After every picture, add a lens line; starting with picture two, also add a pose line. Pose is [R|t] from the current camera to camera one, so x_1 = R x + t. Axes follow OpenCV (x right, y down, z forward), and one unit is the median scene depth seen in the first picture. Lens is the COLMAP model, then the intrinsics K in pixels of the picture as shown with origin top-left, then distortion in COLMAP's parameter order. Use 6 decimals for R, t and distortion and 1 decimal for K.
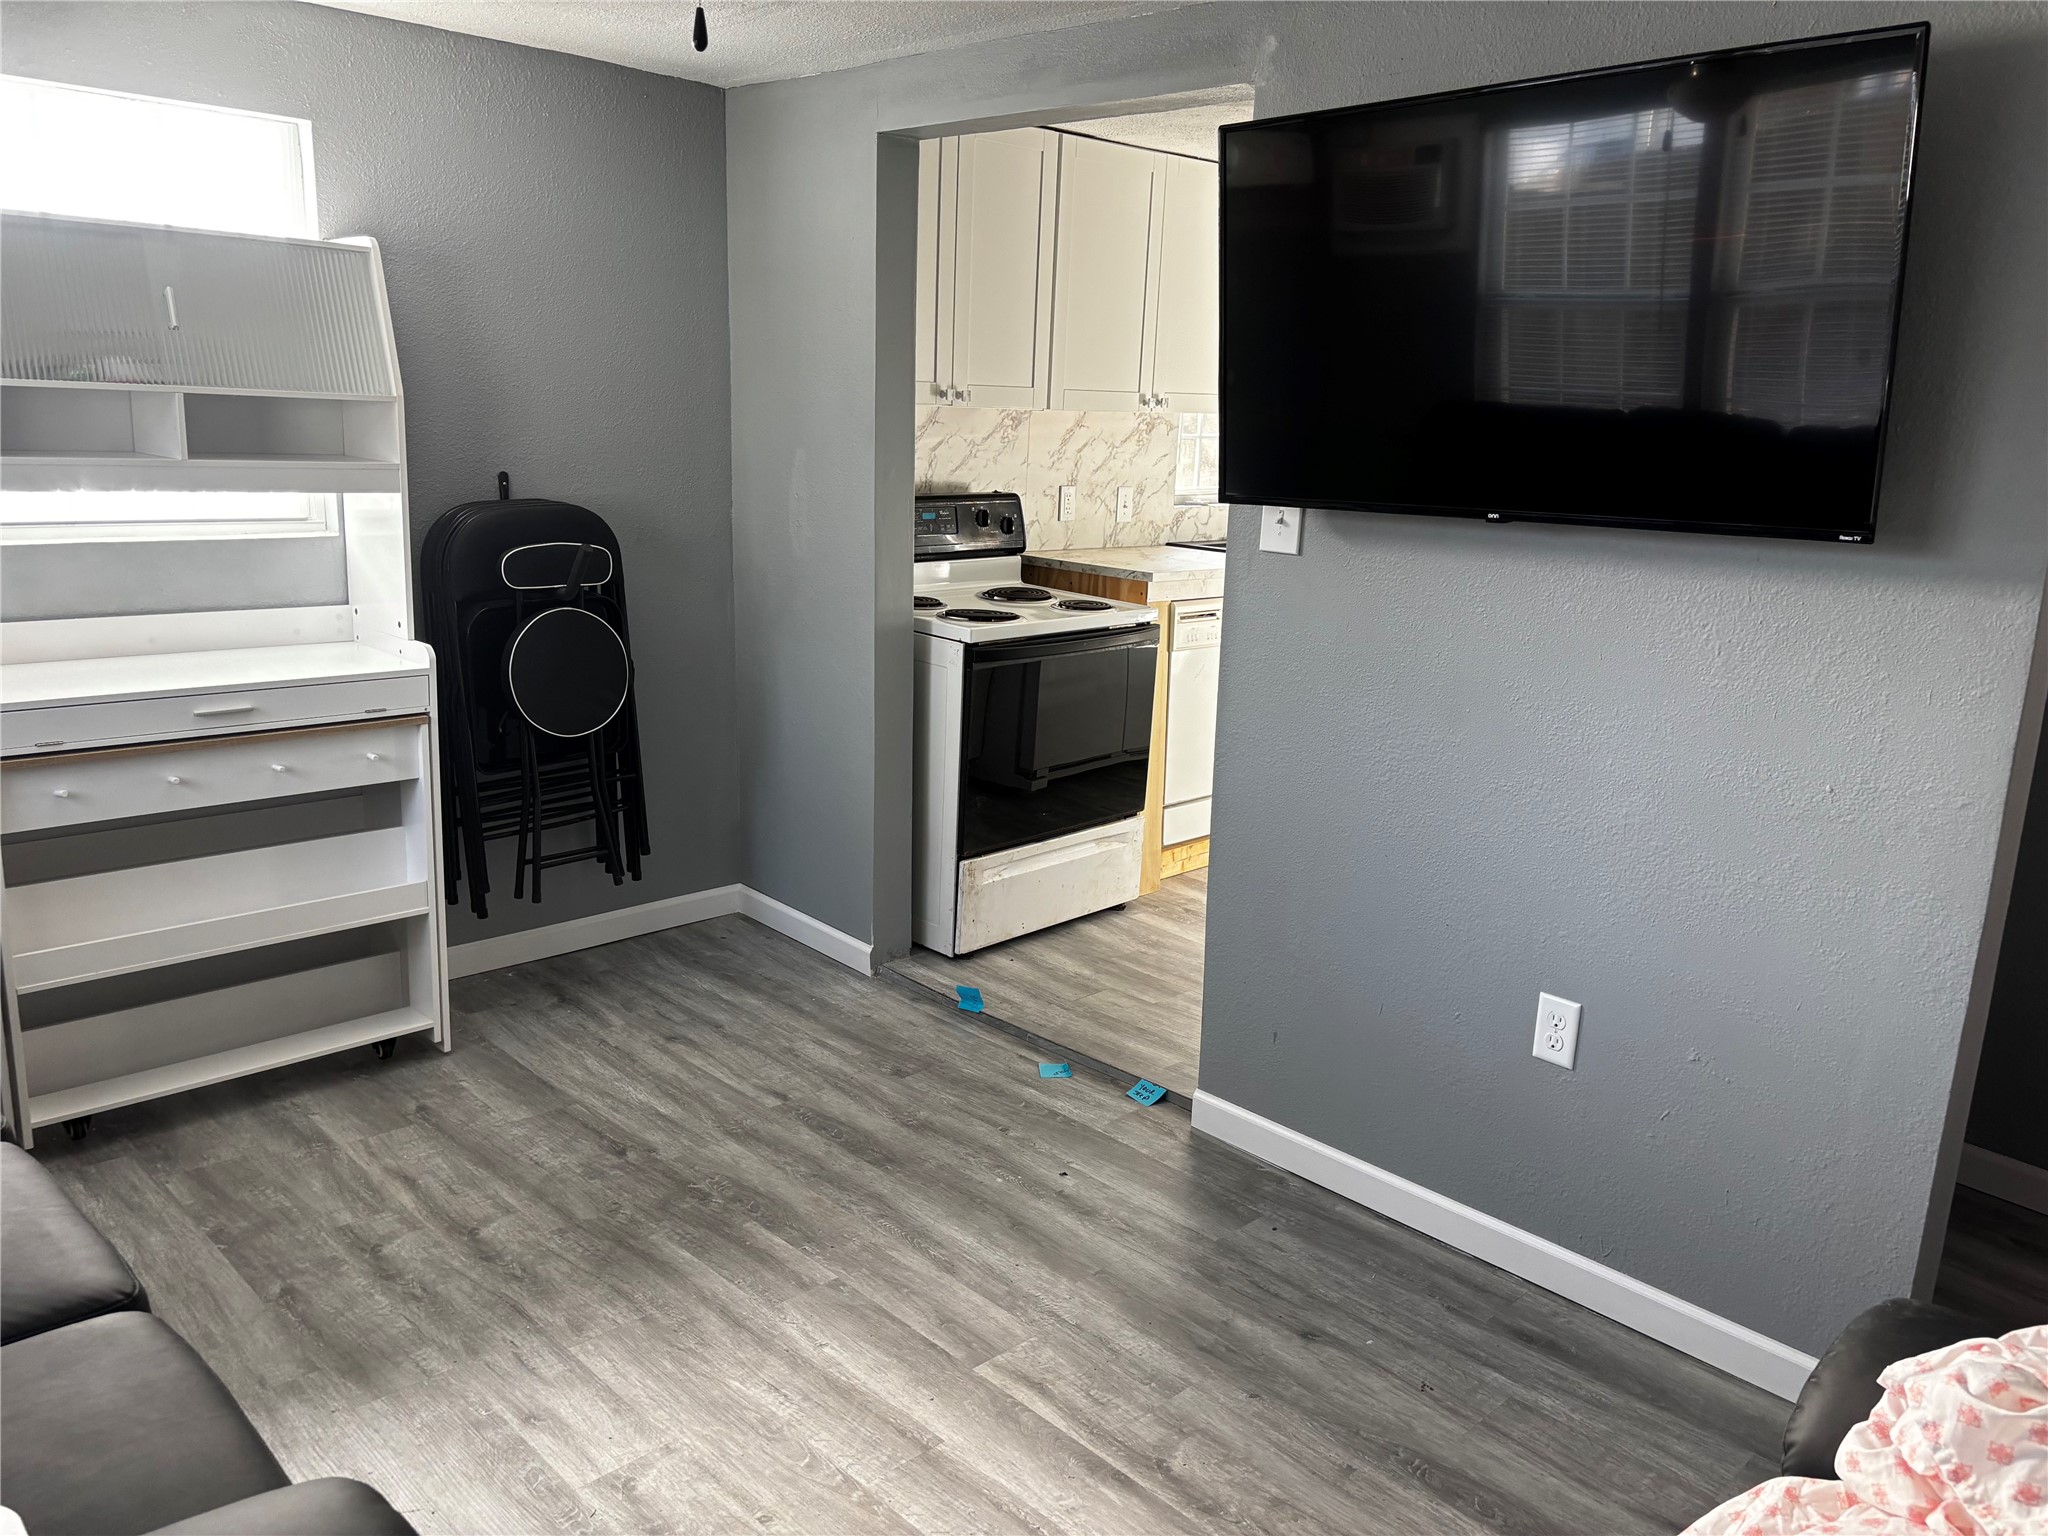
lens RADIAL K [[1526.7, 0, 1025.5], [0, 1526.7, 741.6], [0, 0, 1]] dist [0.001080, 0.025098]
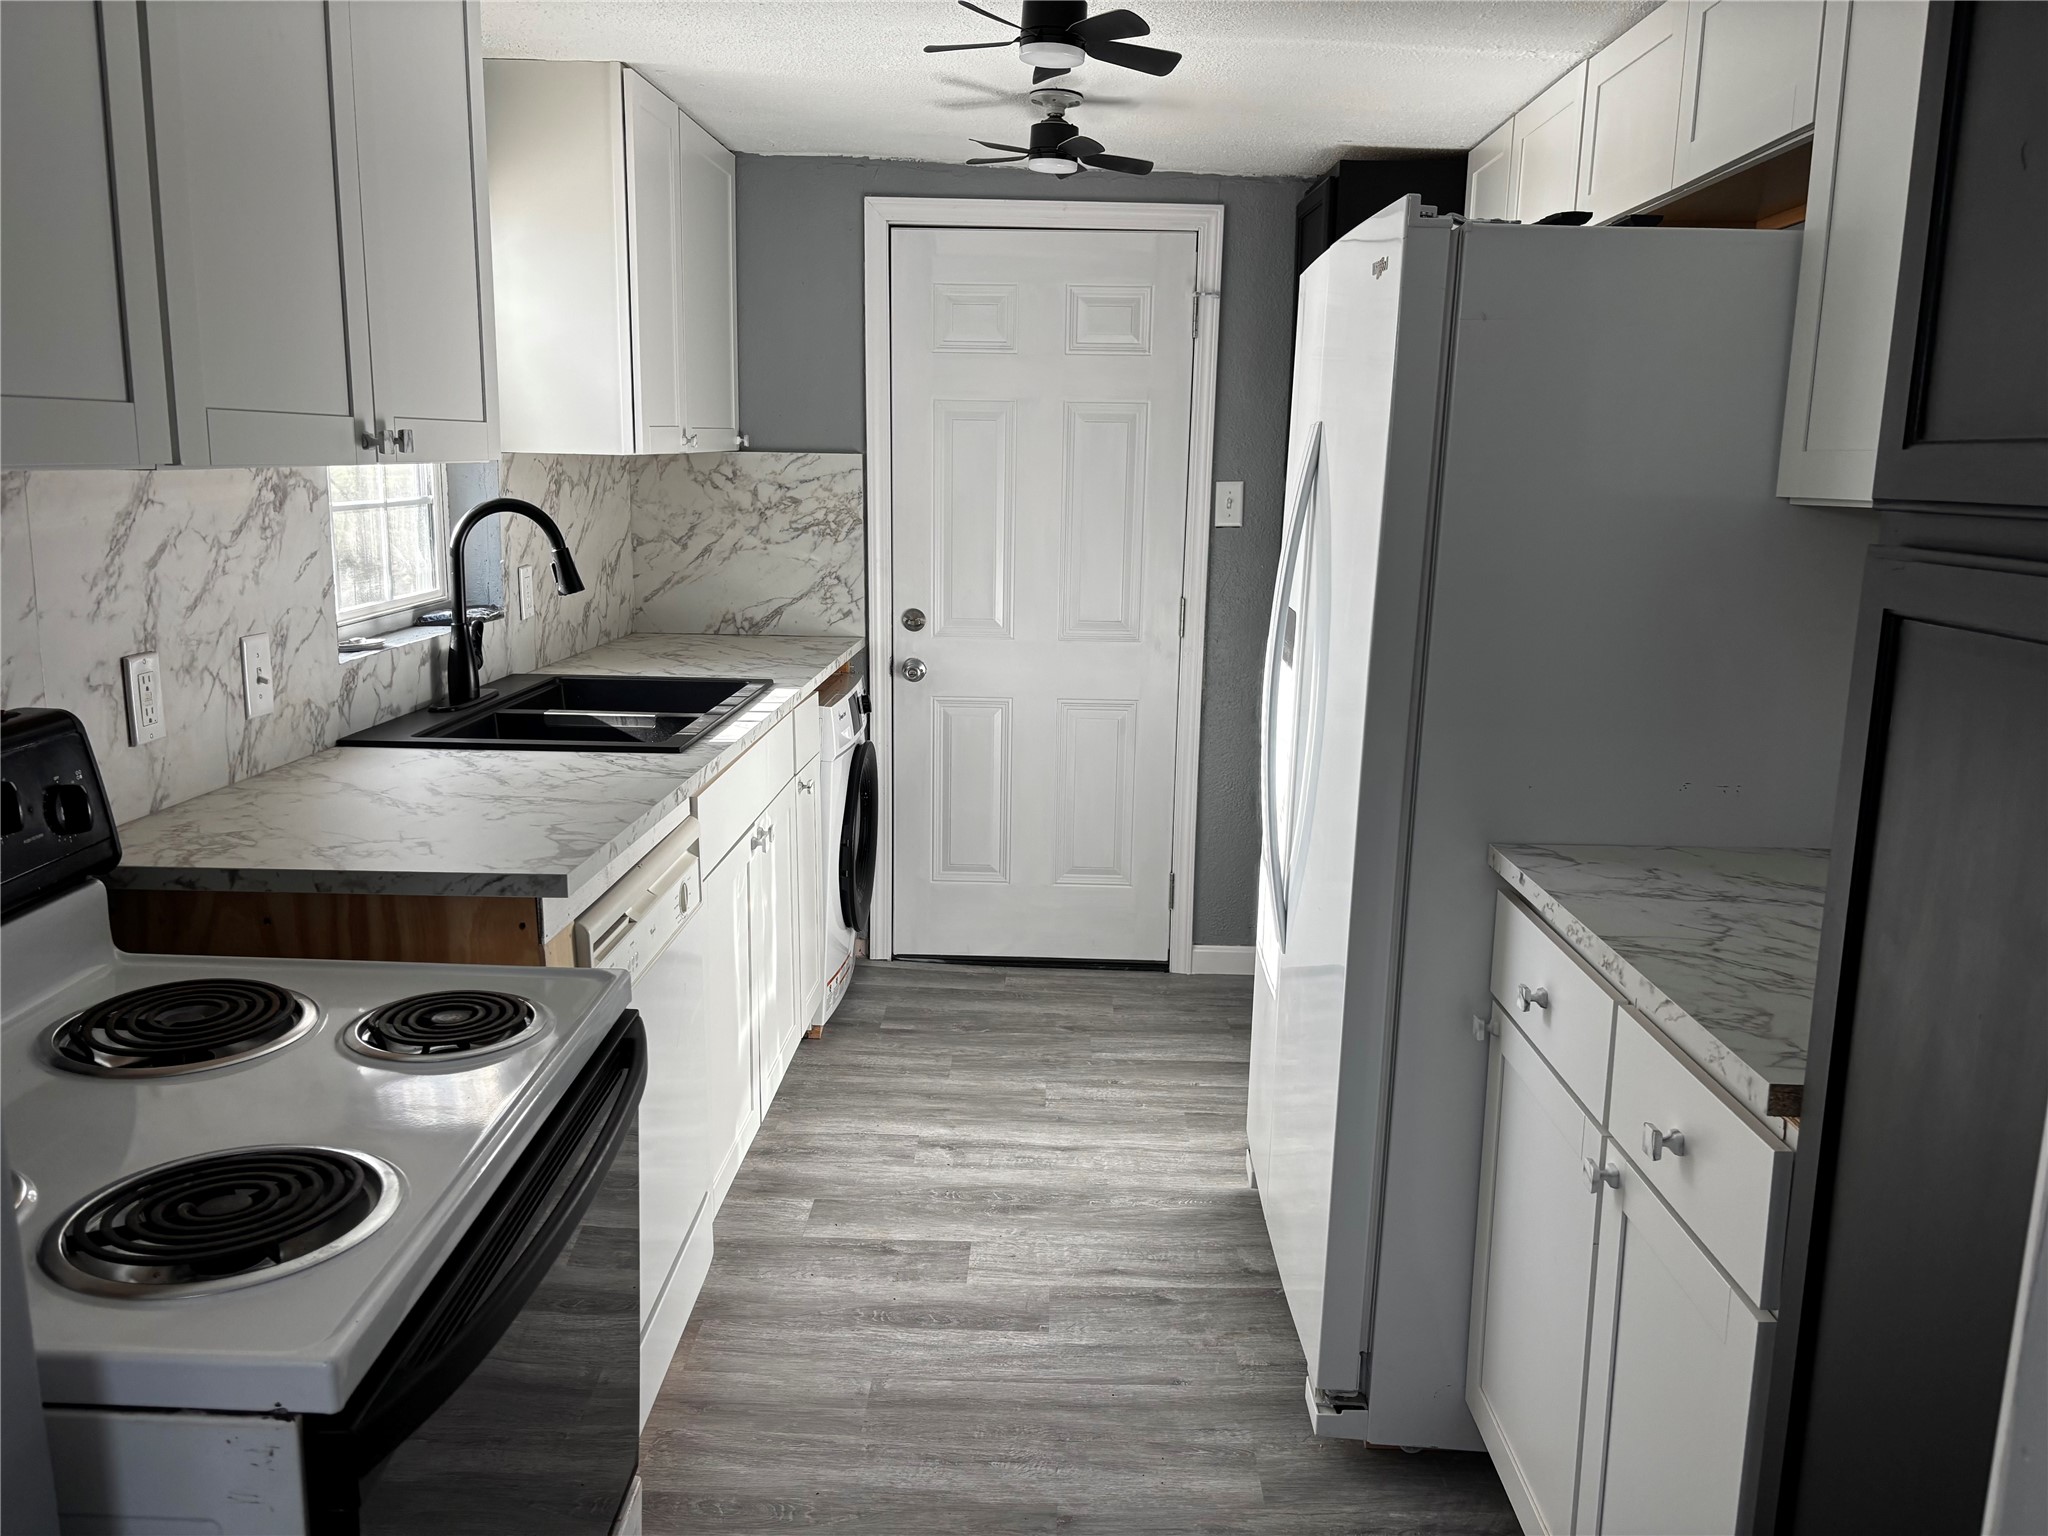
lens RADIAL K [[1546.2, 0, 1023.7], [0, 1546.2, 745.4], [0, 0, 1]] dist [0.087901, -0.099590]
pose [[0.721635, -0.154805, 0.674743, -0.083367], [0.167587, 0.984751, 0.046695, -0.123212], [-0.671682, 0.079381, 0.736574, 0.541549]]
